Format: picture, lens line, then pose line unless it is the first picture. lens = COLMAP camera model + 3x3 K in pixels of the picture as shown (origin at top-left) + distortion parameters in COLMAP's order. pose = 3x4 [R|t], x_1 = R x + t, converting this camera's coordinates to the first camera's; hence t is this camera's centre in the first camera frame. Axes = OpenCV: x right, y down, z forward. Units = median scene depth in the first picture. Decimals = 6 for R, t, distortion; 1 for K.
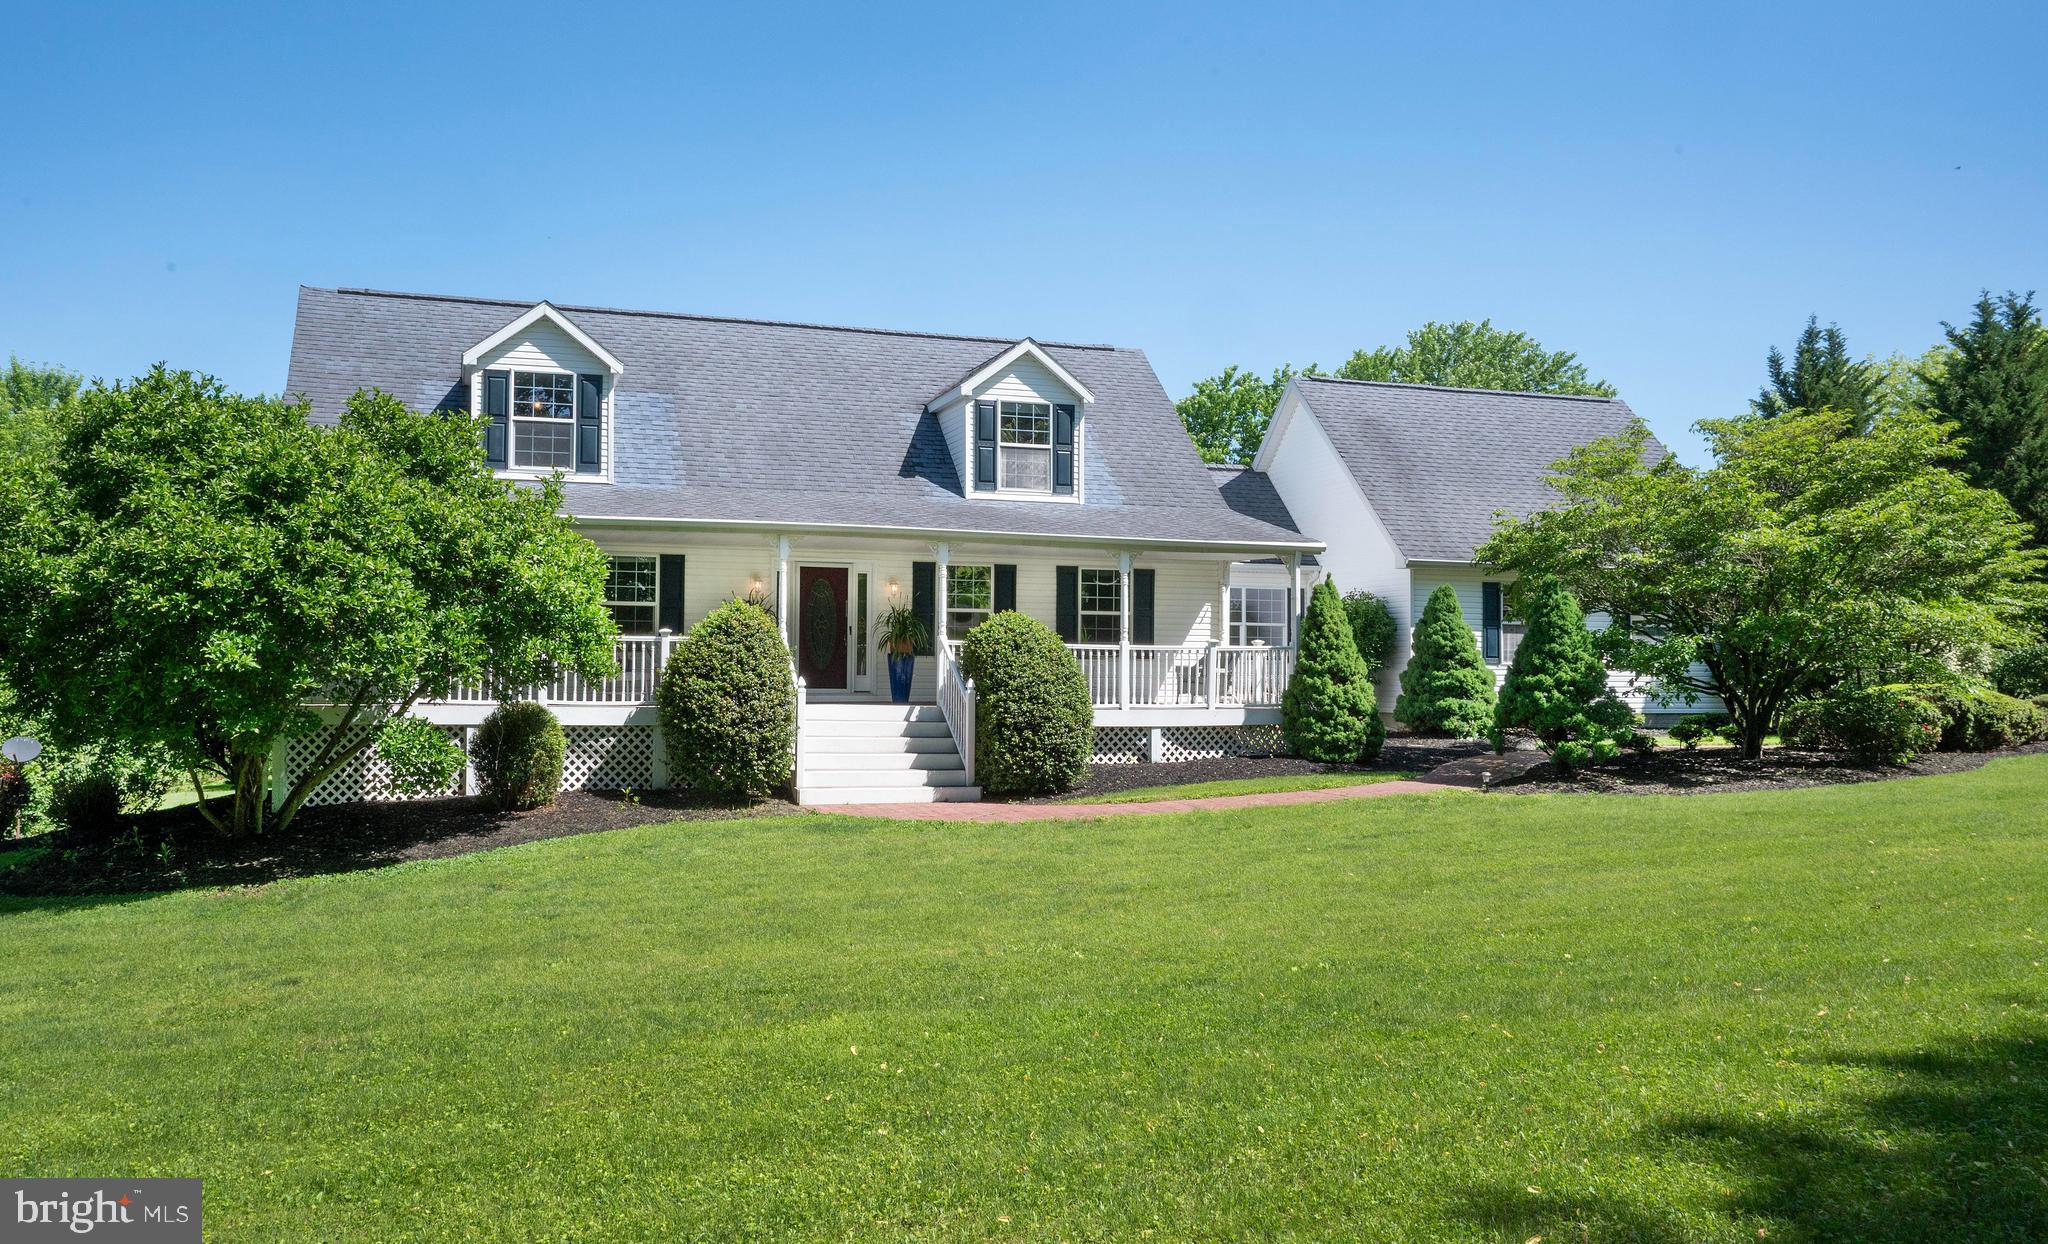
lens RADIAL K [[1436.9, 0, 1024.0], [0, 1436.9, 622.0], [0, 0, 1]] dist [-0.002524, -0.000533]
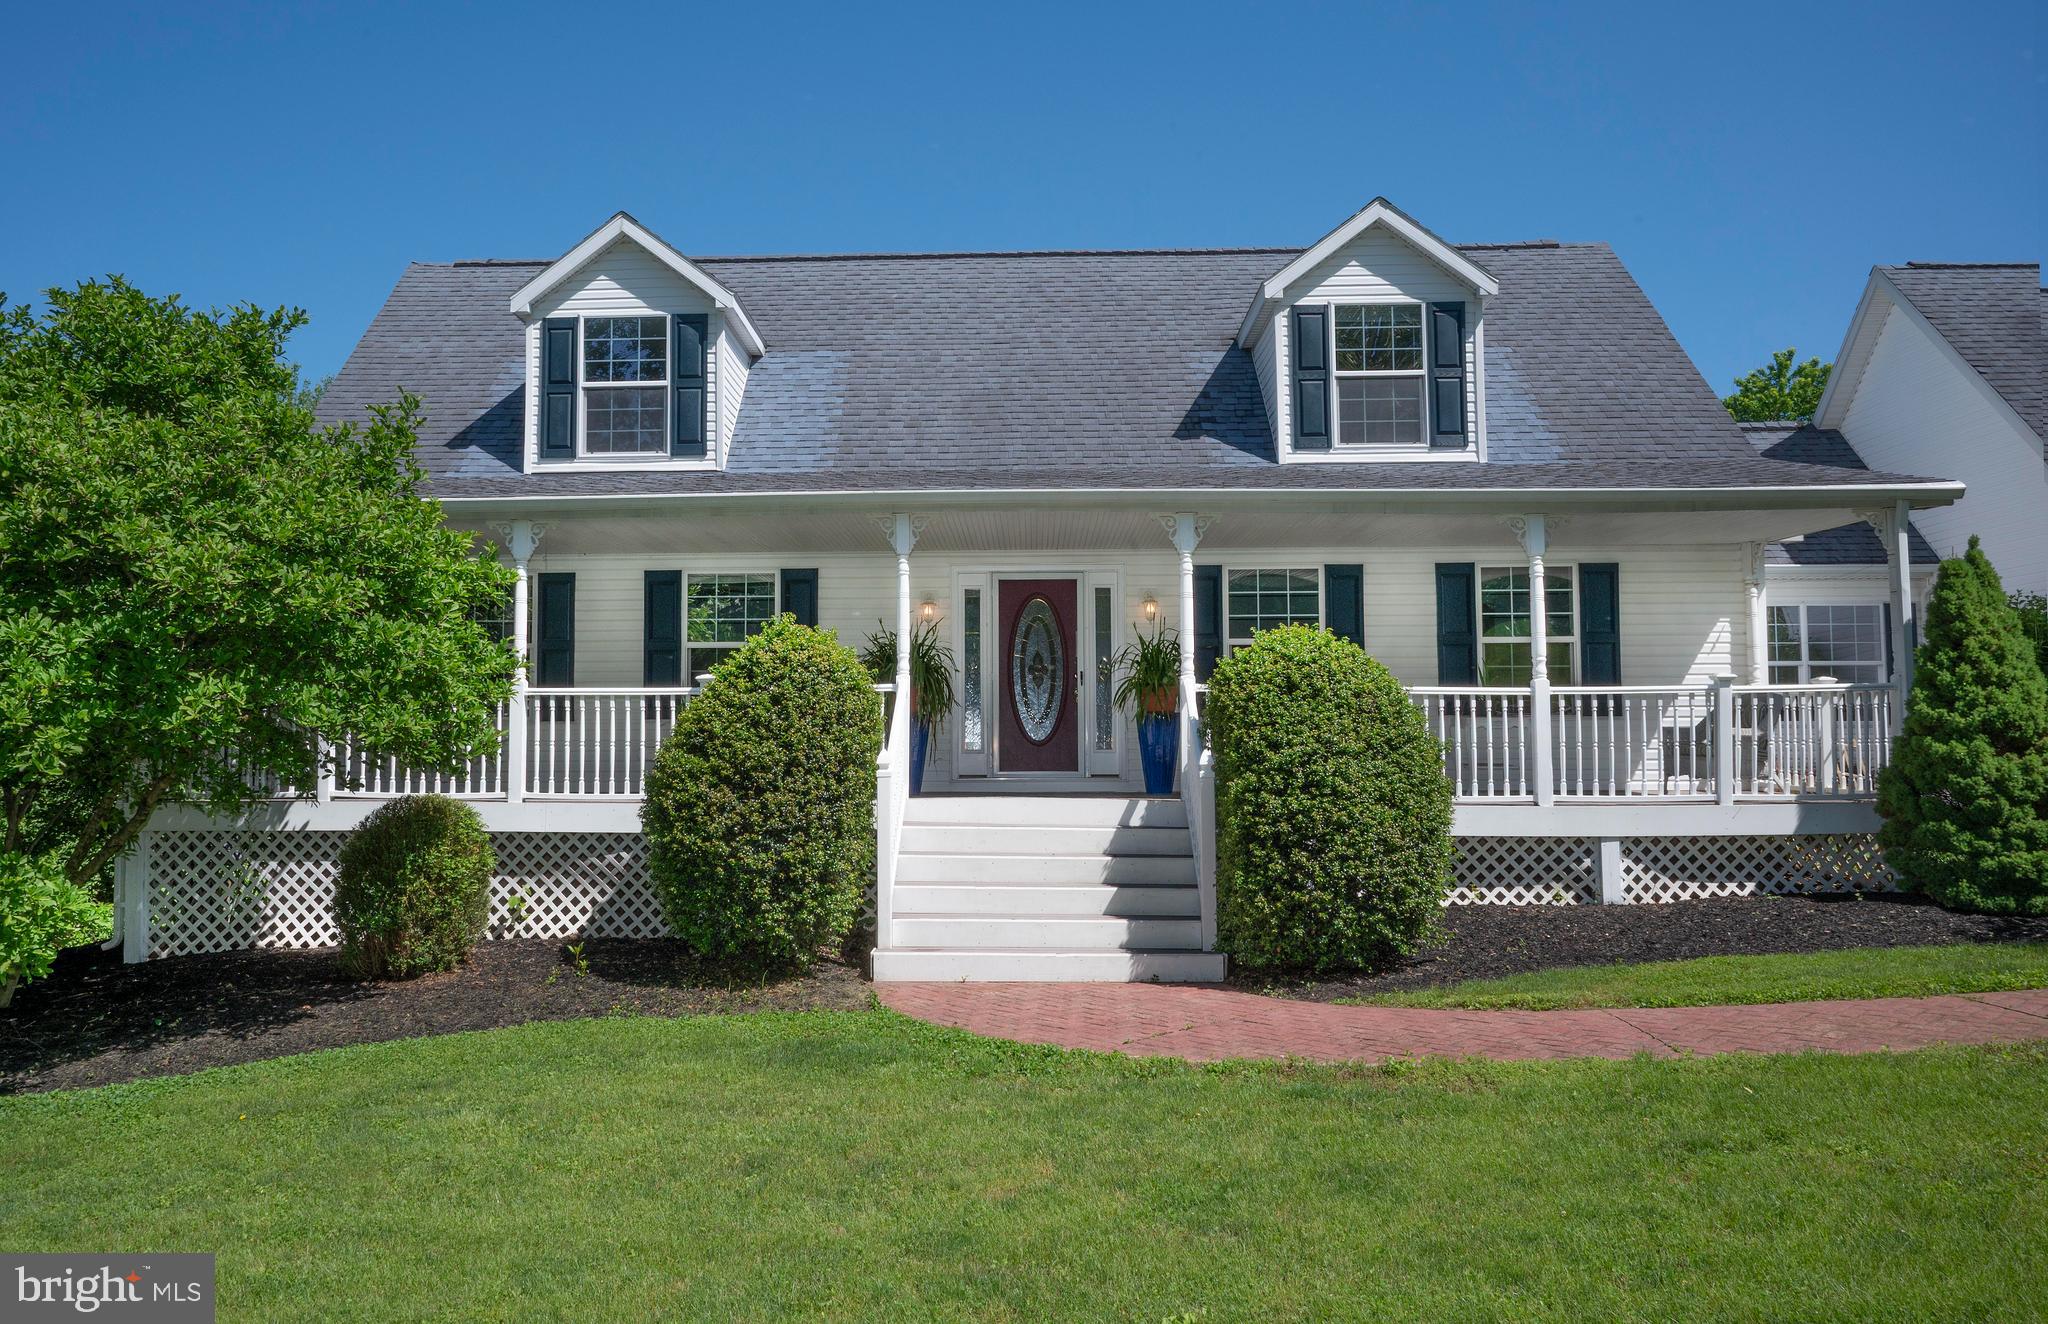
lens RADIAL K [[1393.2, 0, 1021.7], [0, 1393.2, 671.3], [0, 0, 1]] dist [-0.001747, -0.000437]
pose [[0.929703, -0.033992, -0.366737, 0.080972], [0.023894, 0.999201, -0.032042, 0.022429], [0.367534, 0.021026, 0.929773, 0.435610]]
